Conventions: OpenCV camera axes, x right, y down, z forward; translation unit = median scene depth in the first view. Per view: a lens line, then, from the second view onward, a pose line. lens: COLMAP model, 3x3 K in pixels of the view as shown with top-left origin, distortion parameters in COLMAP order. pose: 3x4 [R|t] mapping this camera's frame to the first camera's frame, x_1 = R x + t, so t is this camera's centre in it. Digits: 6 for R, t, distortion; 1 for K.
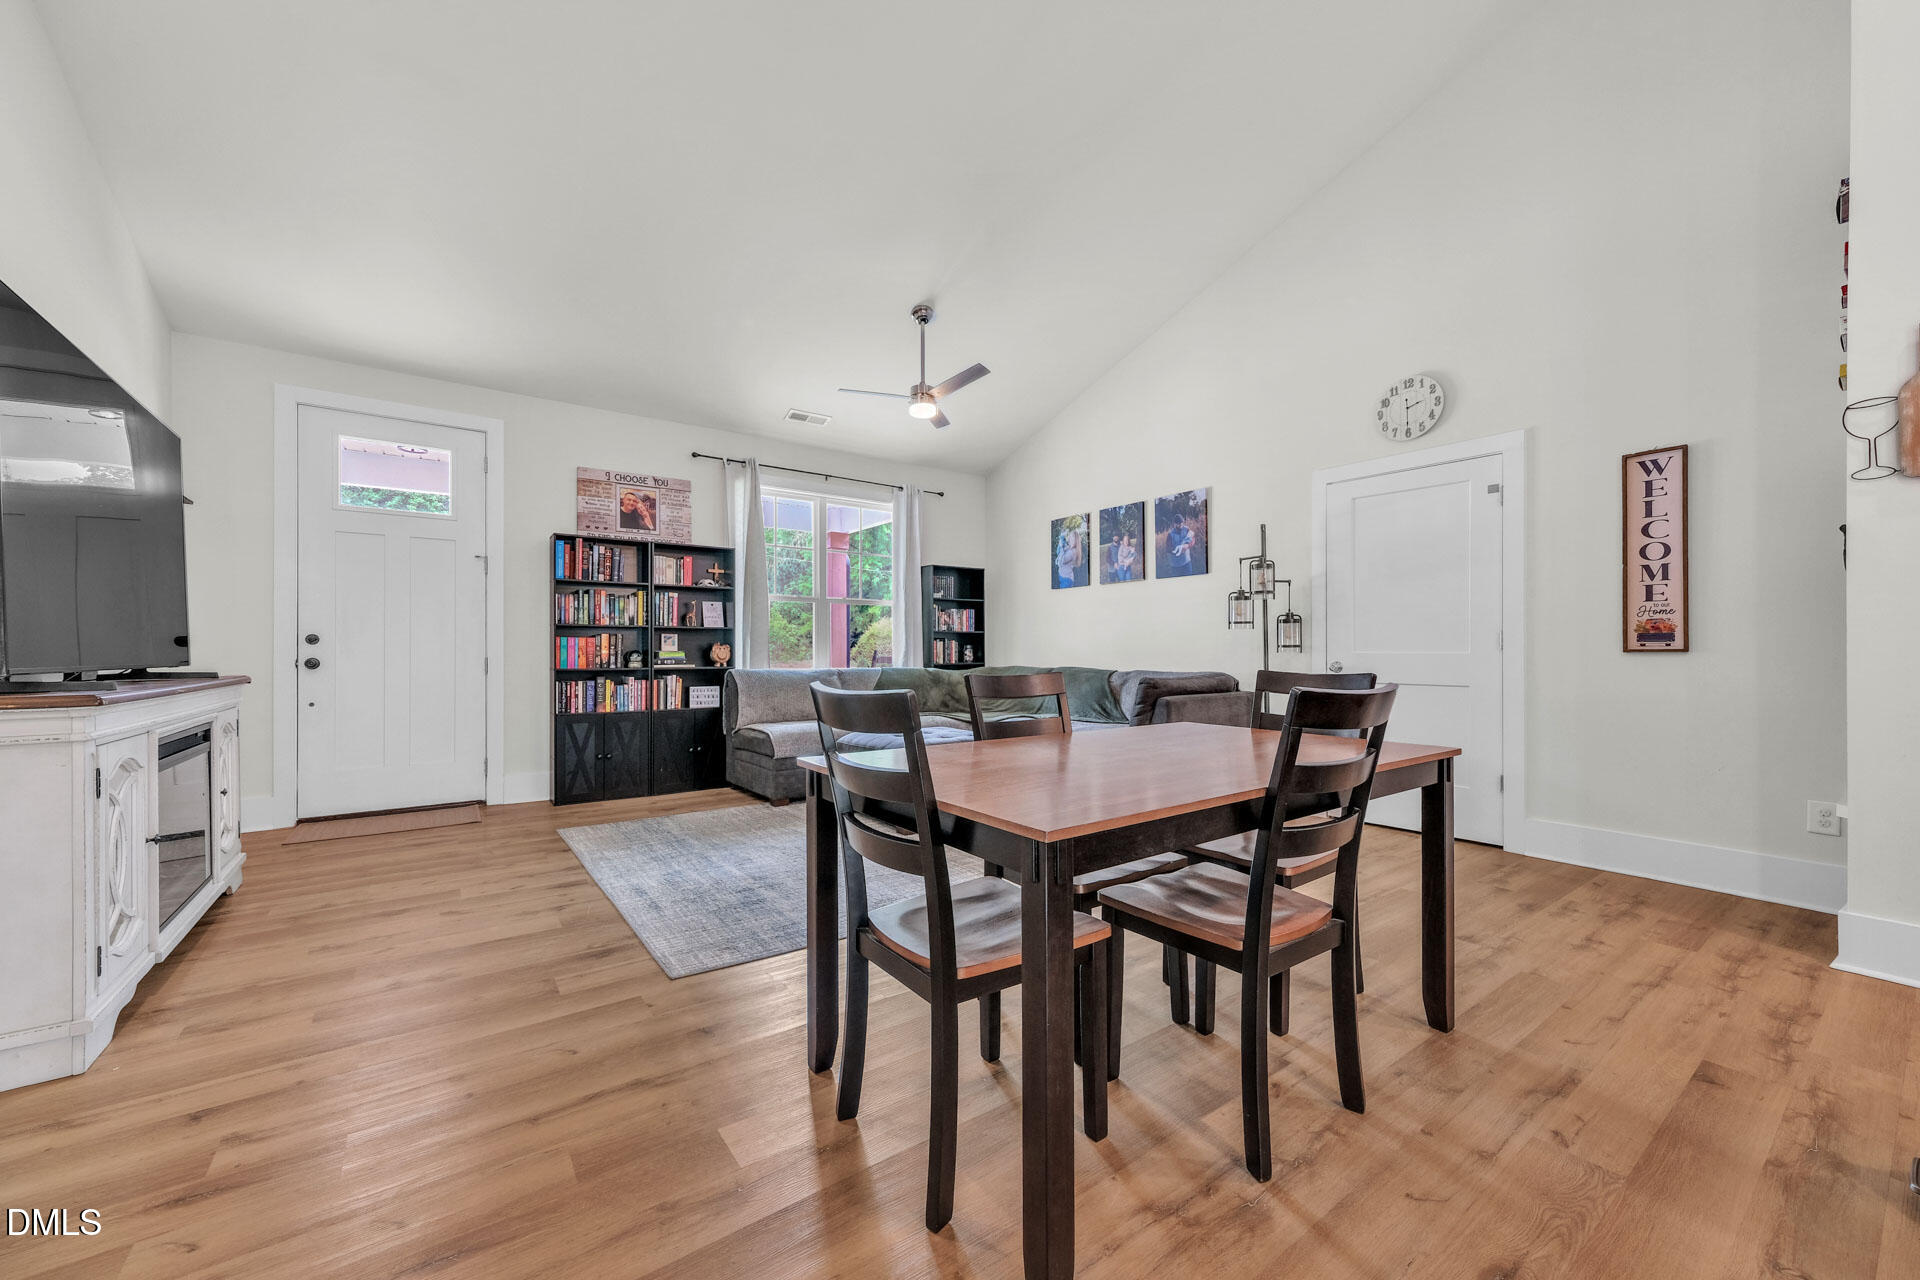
lens RADIAL K [[732.2, 0, 969.7], [0, 732.2, 649.8], [0, 0, 1]] dist [0.000057, 0.002700]
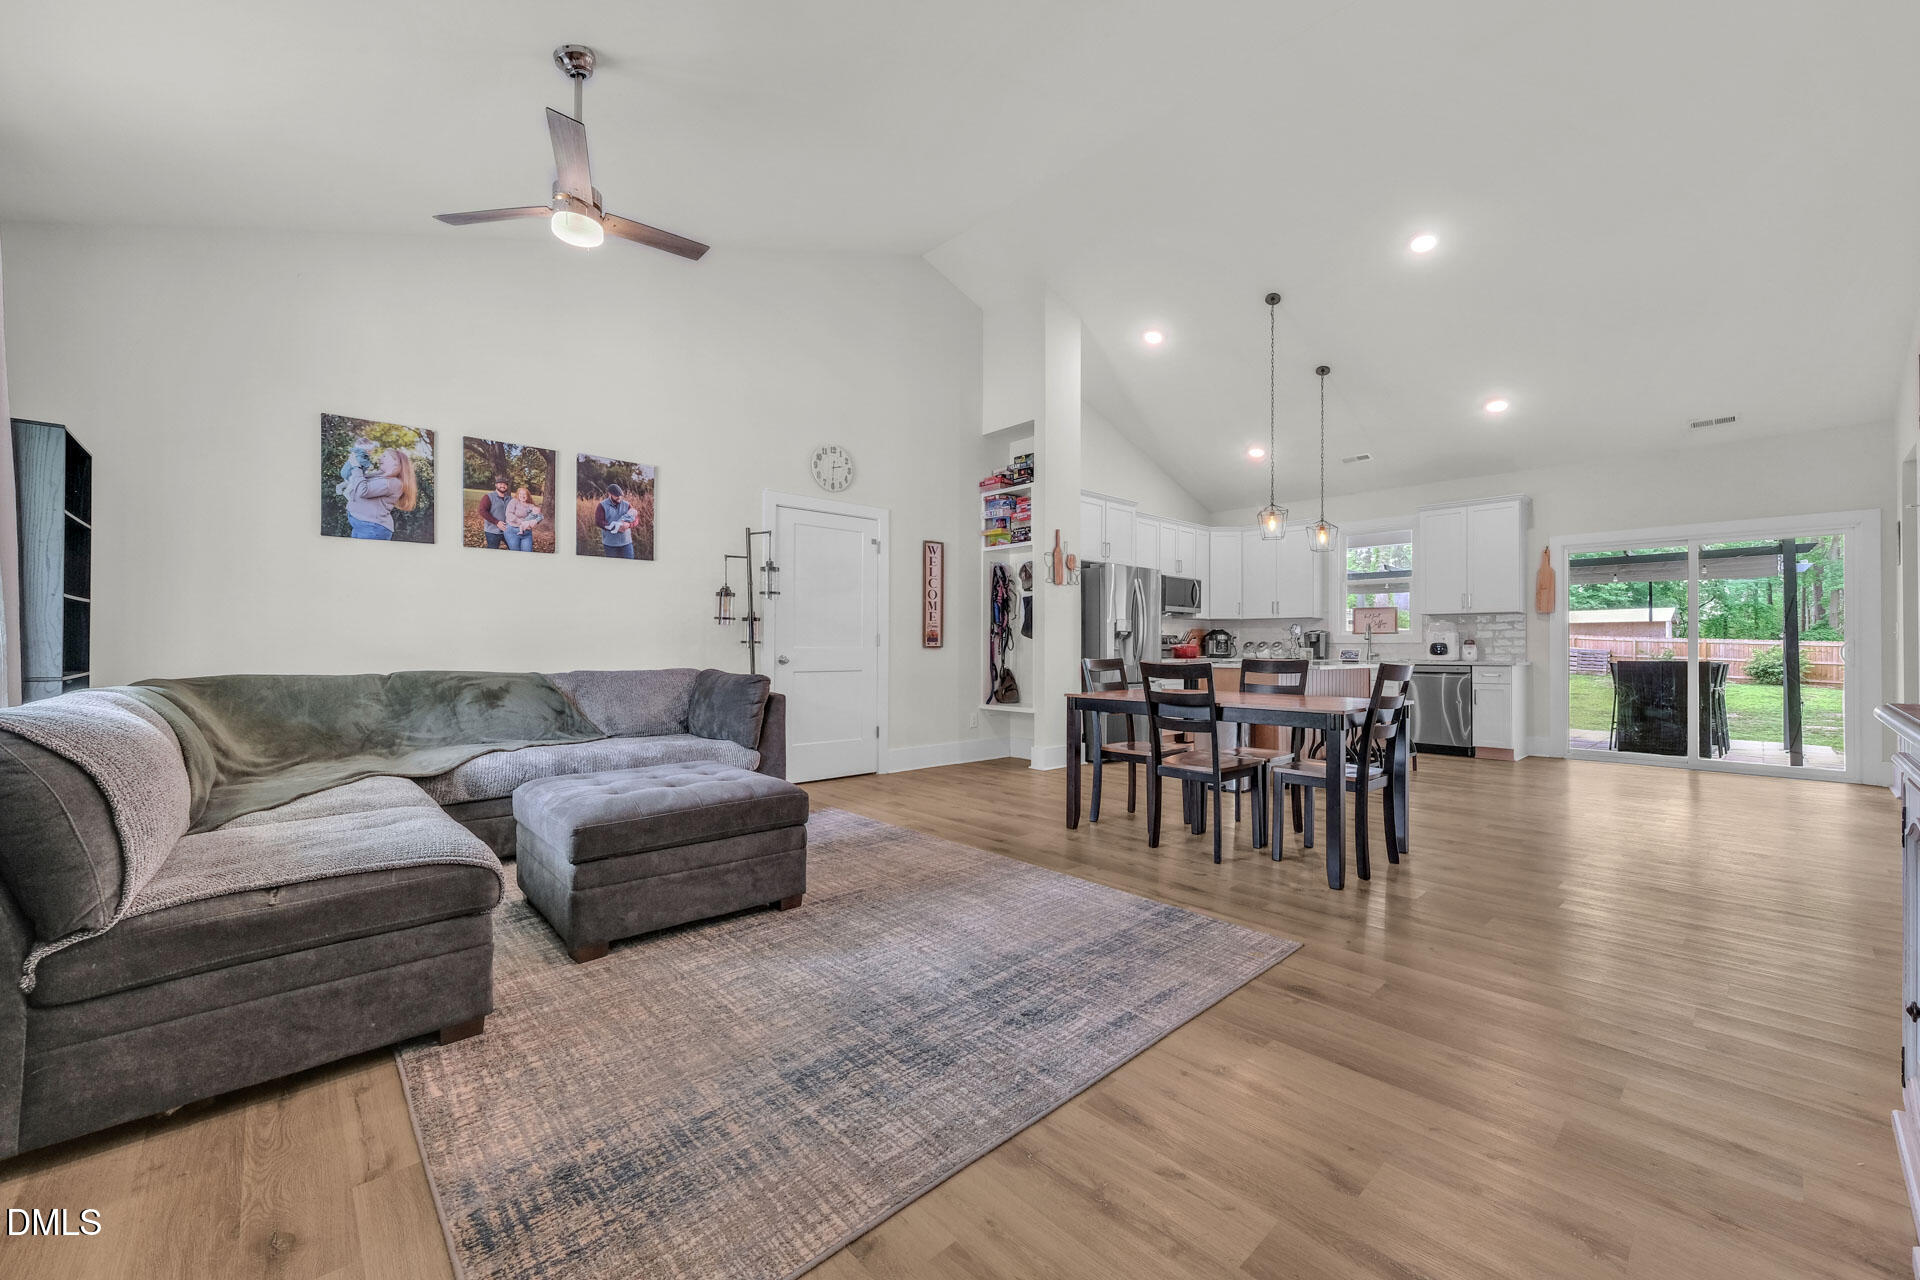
lens RADIAL K [[748.4, 0, 975.2], [0, 748.4, 644.1], [0, 0, 1]] dist [-0.004484, 0.000267]
pose [[-0.115960, 0.003385, 0.993248, -0.669329], [-0.004013, 0.999984, -0.003877, 0.001081], [-0.993246, -0.004435, -0.115945, 0.740501]]
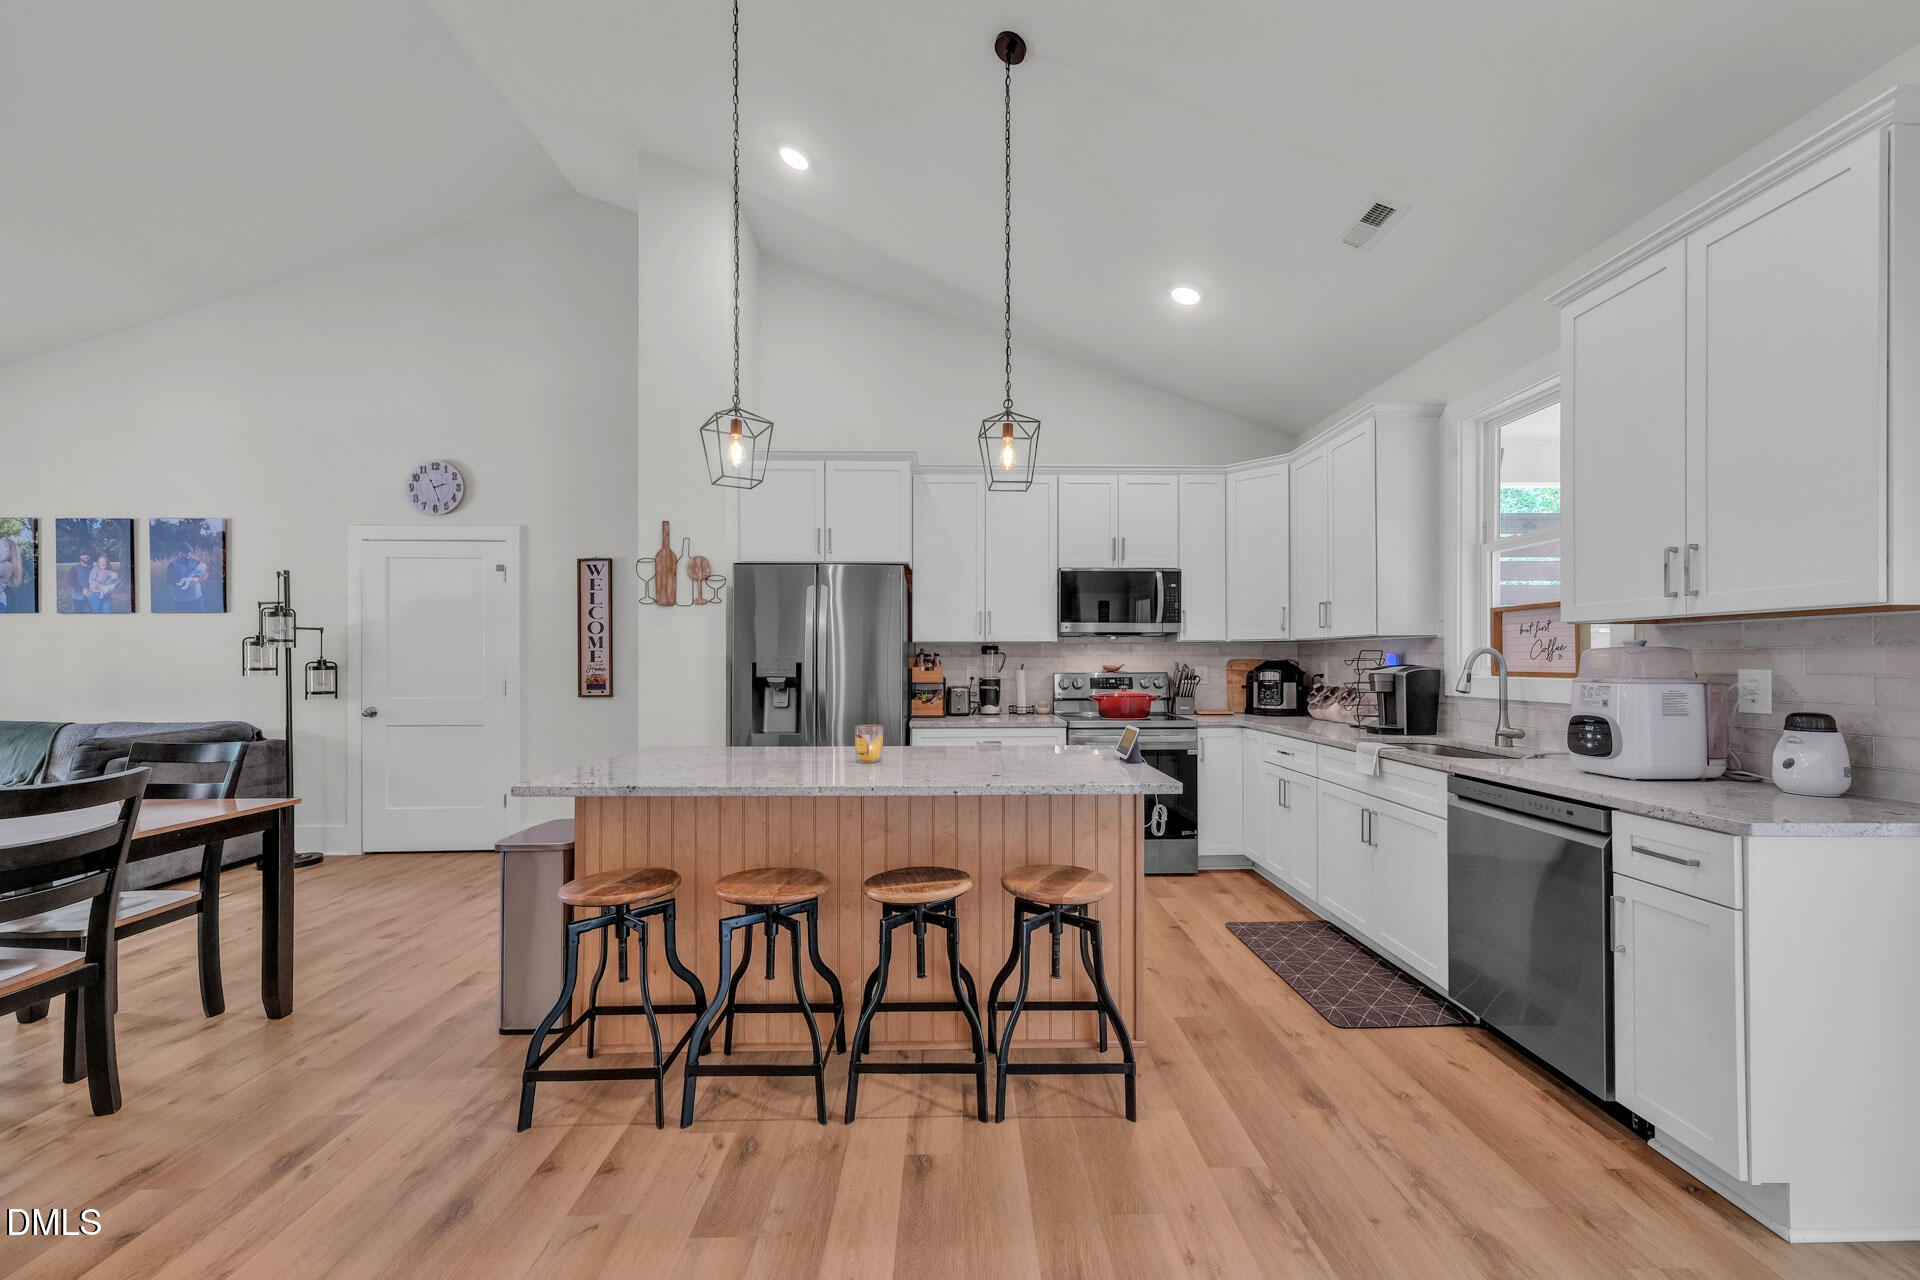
lens RADIAL K [[732.2, 0, 963.8], [0, 732.2, 657.9], [0, 0, 1]] dist [0.000057, 0.002700]
pose [[0.572240, 0.006708, 0.820059, 0.105948], [0.001880, 0.999953, -0.009492, -0.039200], [-0.820084, 0.006974, 0.572201, -0.286784]]
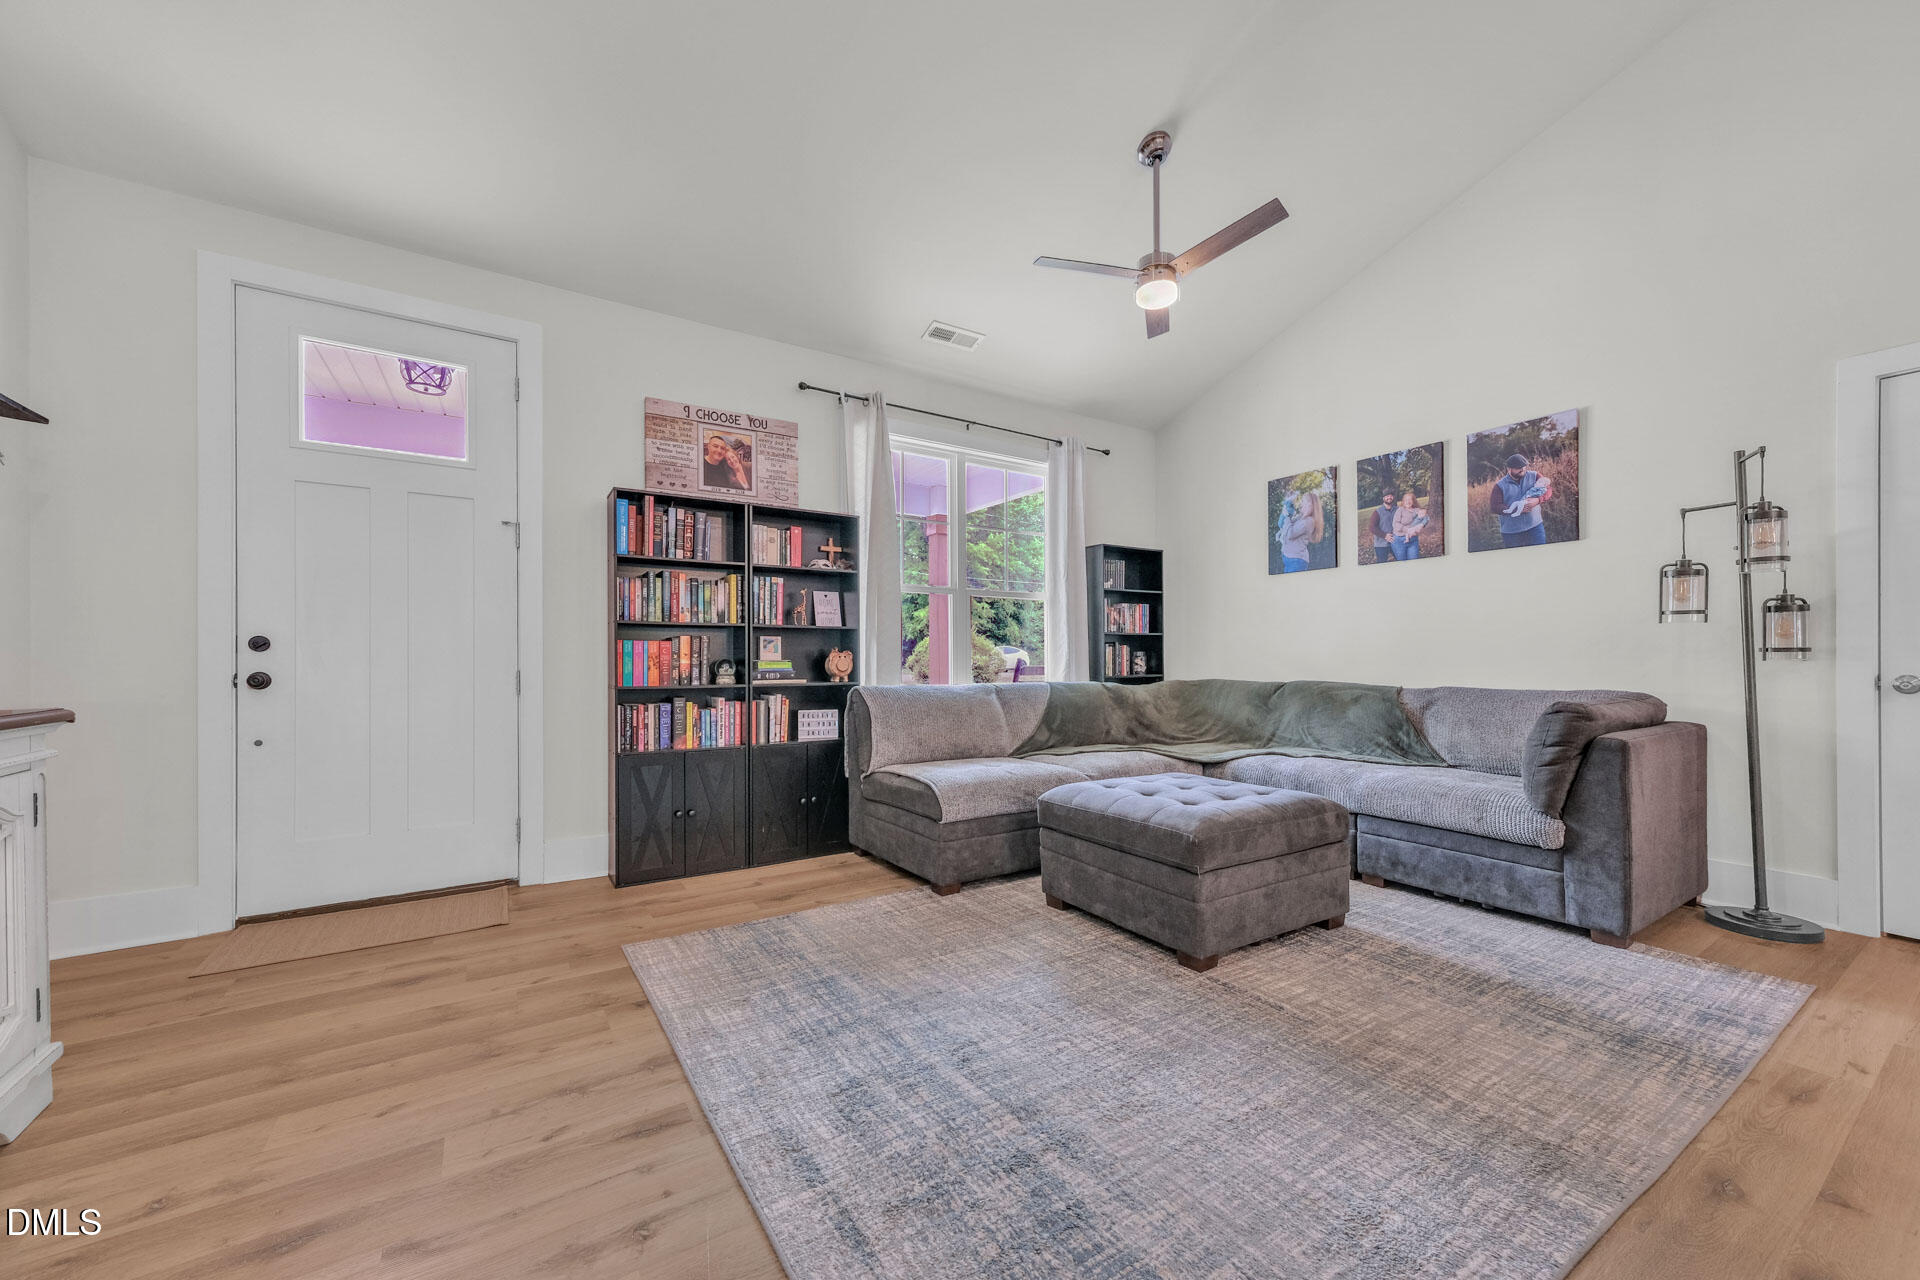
lens RADIAL K [[732.2, 0, 966.7], [0, 732.2, 659.5], [0, 0, 1]] dist [0.000057, 0.002700]
pose [[0.998461, -0.002547, -0.055404, -0.195267], [0.002621, 0.999996, 0.001256, 0.000511], [0.055401, -0.001399, 0.998463, 0.325692]]
